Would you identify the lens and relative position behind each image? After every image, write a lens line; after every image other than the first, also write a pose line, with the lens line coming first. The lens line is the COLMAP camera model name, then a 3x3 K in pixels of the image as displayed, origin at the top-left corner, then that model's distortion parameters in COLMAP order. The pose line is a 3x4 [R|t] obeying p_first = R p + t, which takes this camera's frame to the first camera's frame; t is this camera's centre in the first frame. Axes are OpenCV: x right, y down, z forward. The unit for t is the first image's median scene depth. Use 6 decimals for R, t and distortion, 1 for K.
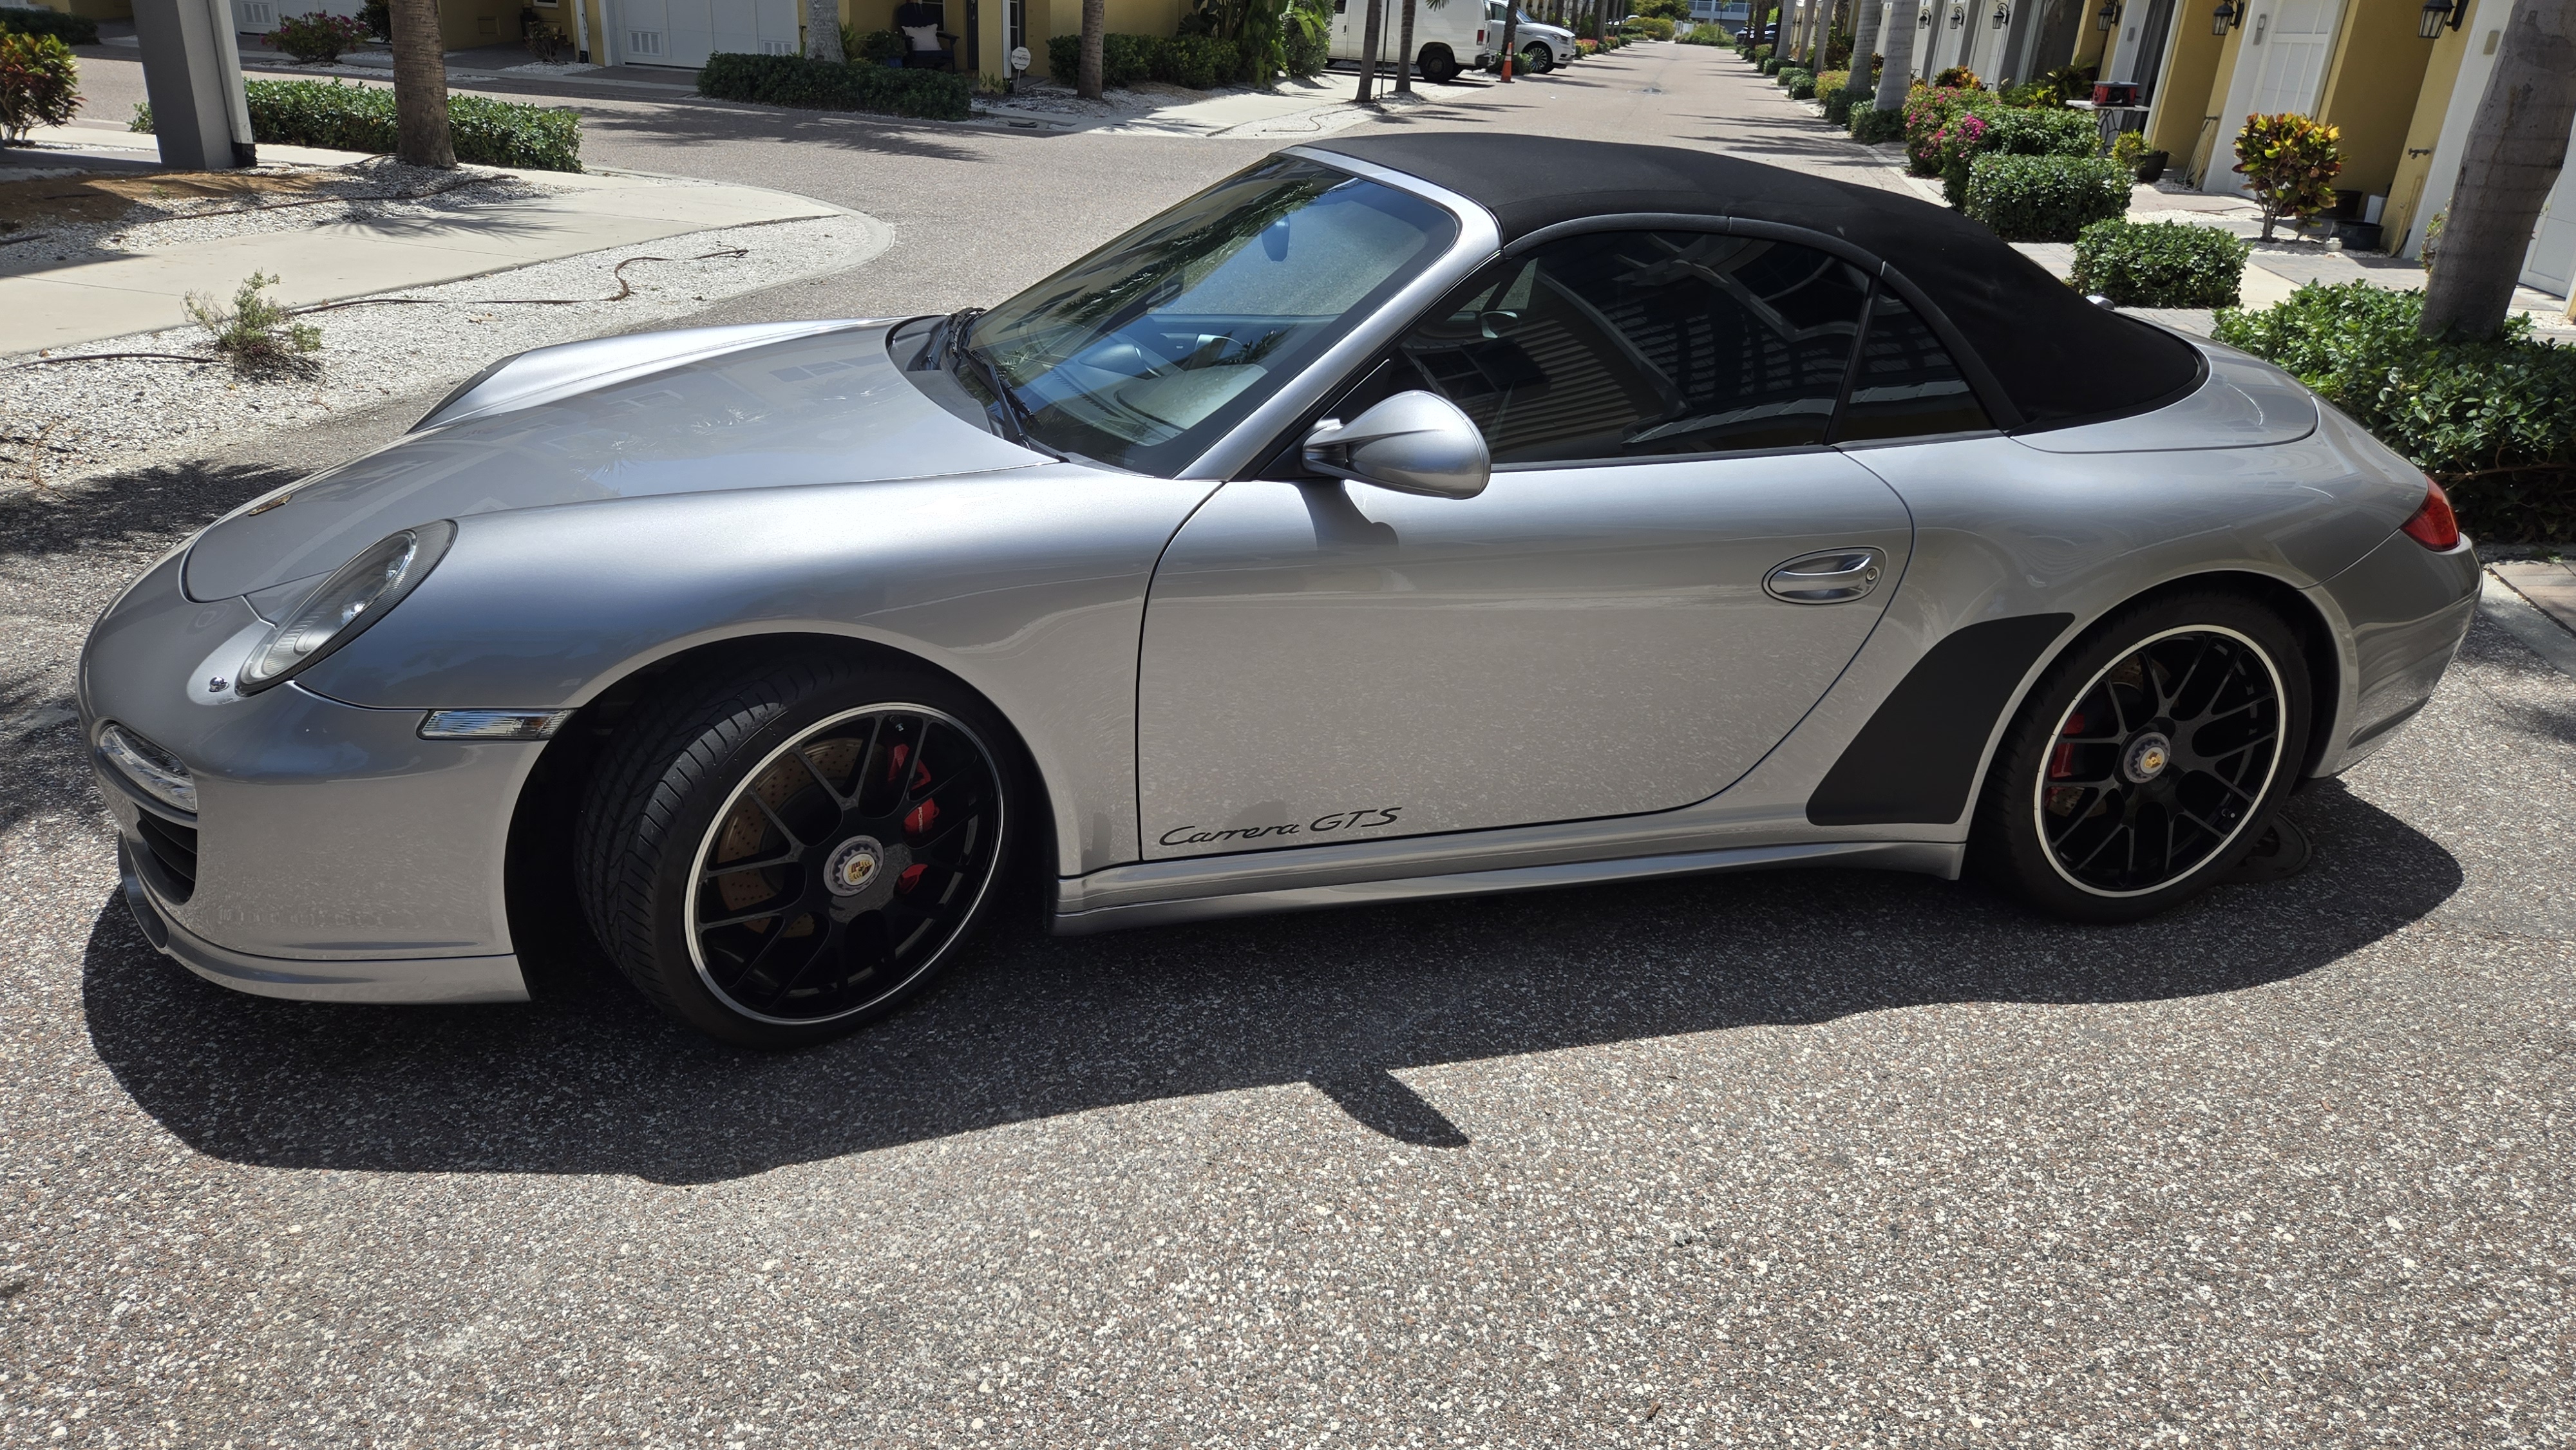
lens RADIAL K [[1730.4, 0, 1260.5], [0, 1730.4, 705.3], [0, 0, 1]] dist [0.058259, -0.042242]
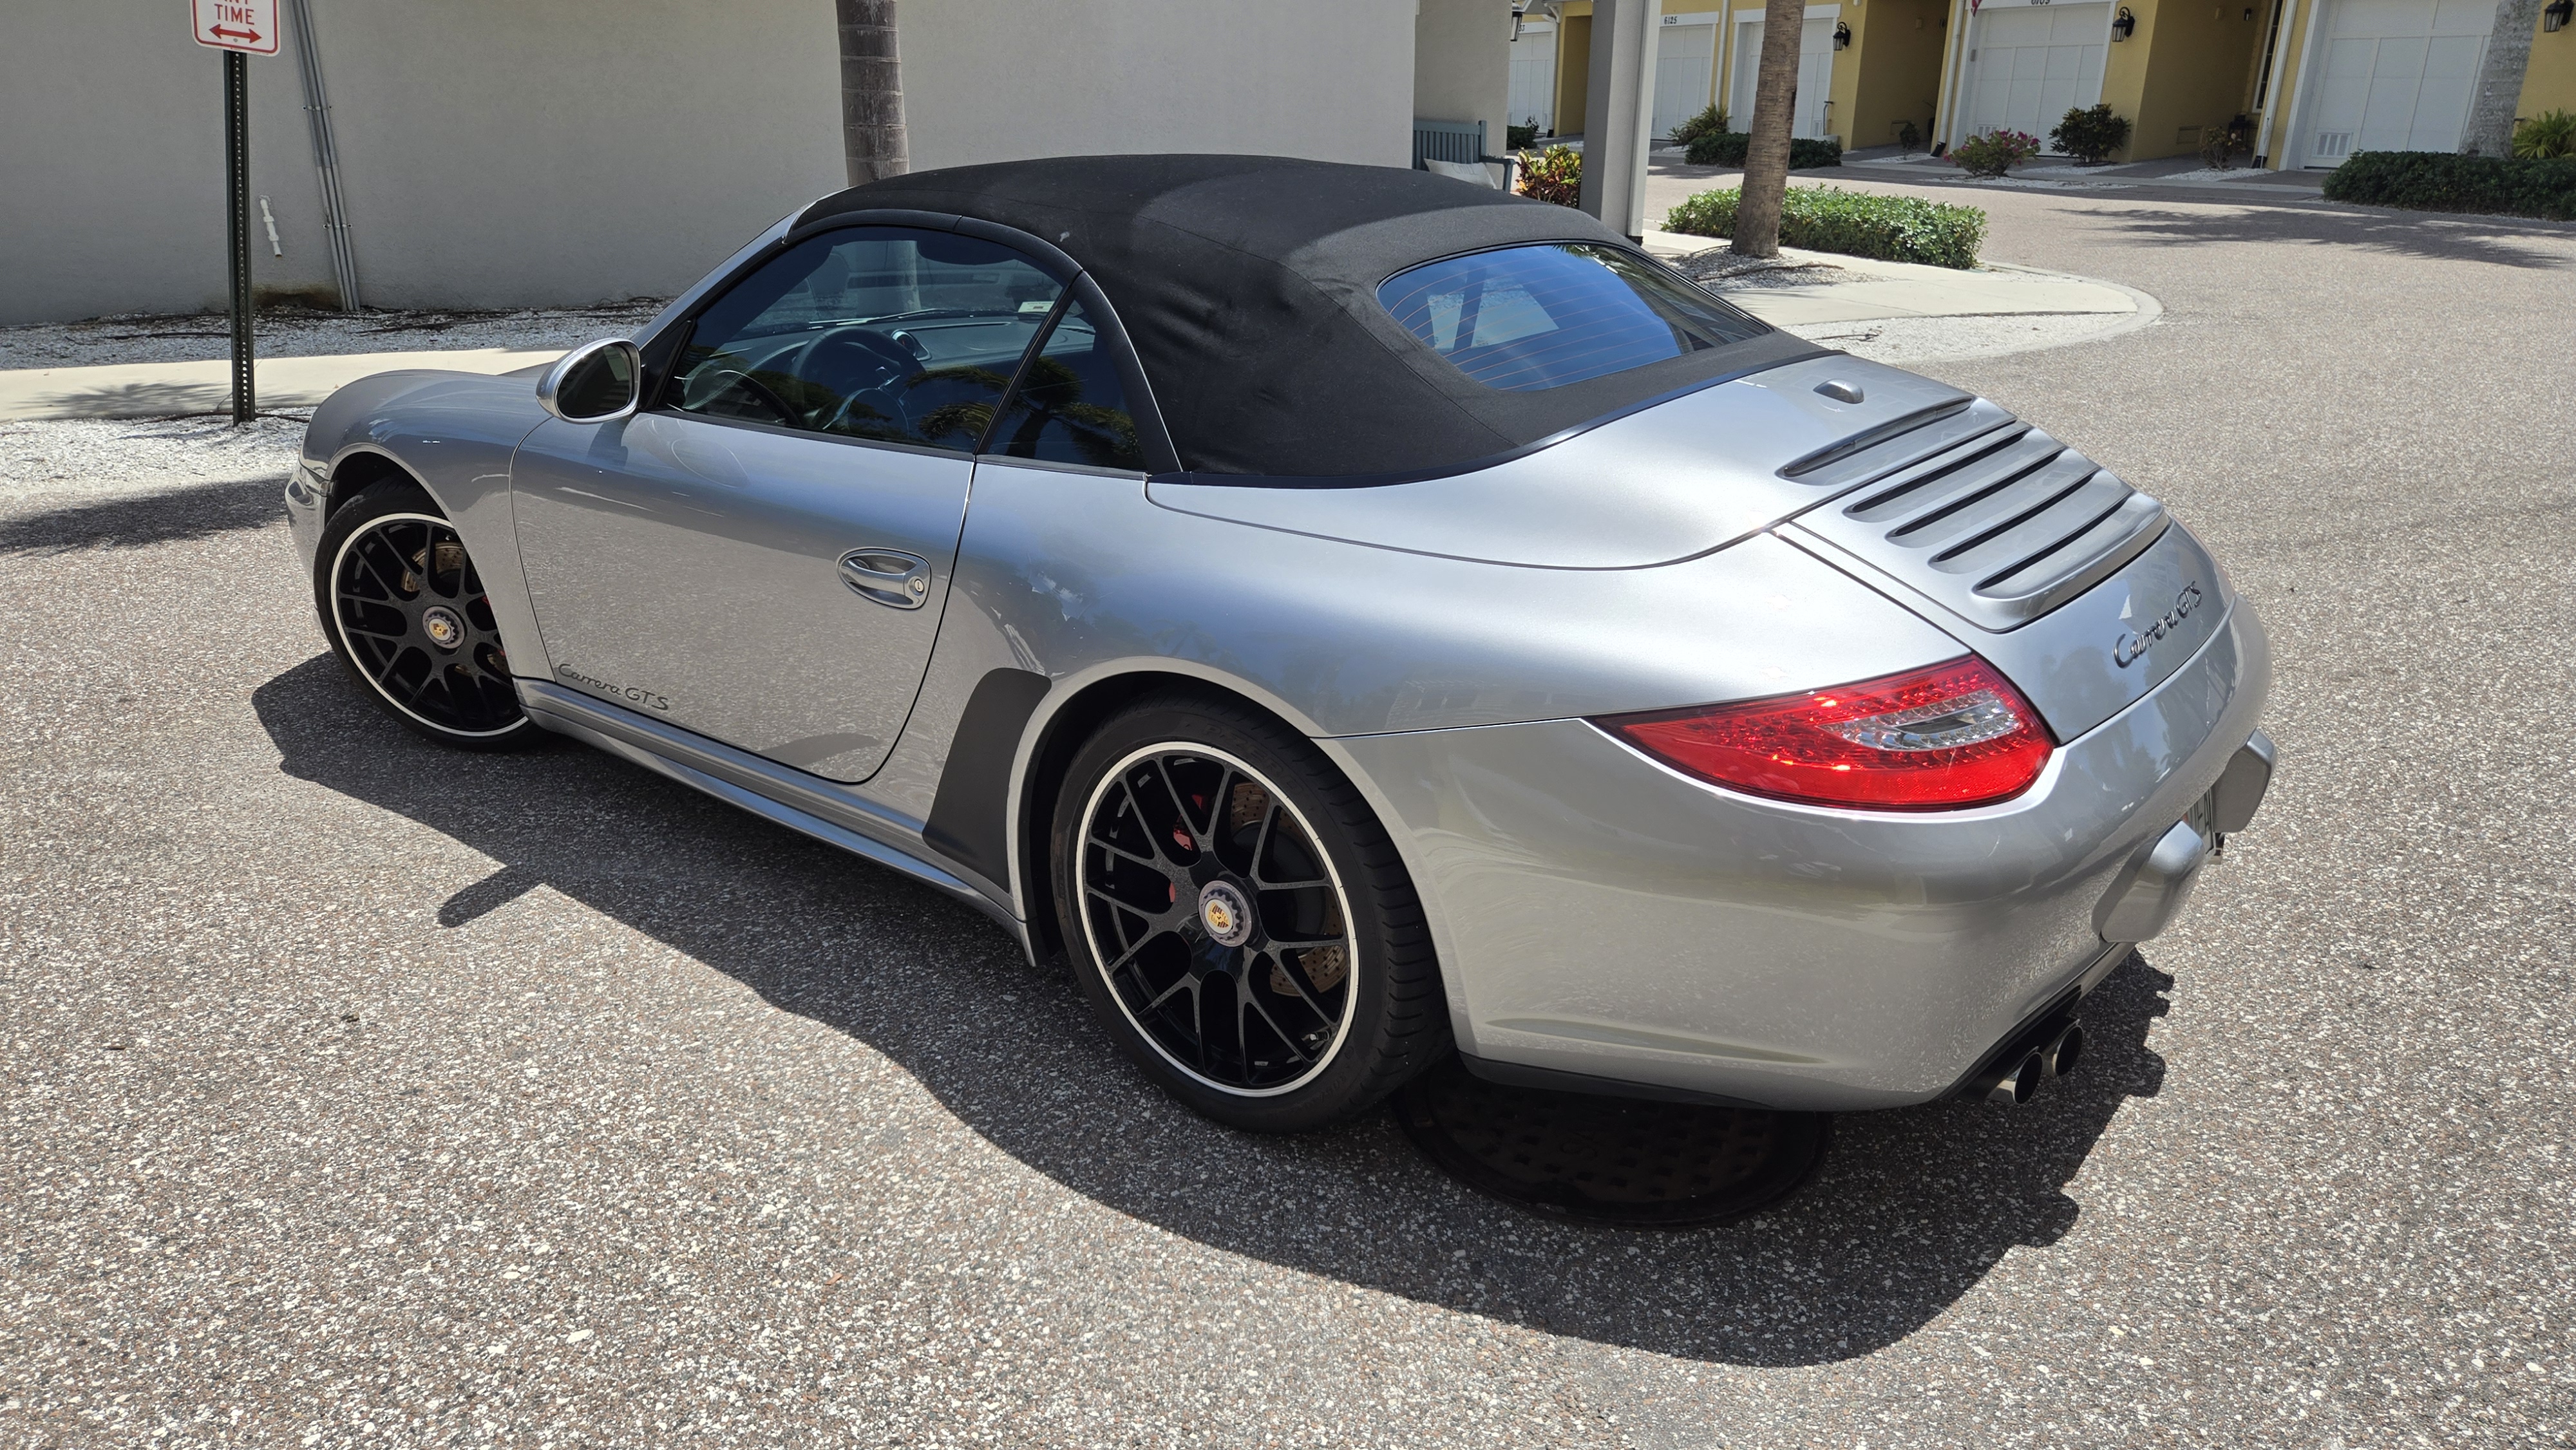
lens RADIAL K [[1730.4, 0, 1260.5], [0, 1730.4, 705.3], [0, 0, 1]] dist [0.058259, -0.042242]
pose [[0.564615, 0.226636, -0.793628, 1.218570], [-0.276019, 0.958045, 0.077219, -0.136204], [0.777832, 0.175457, 0.603483, 0.577984]]
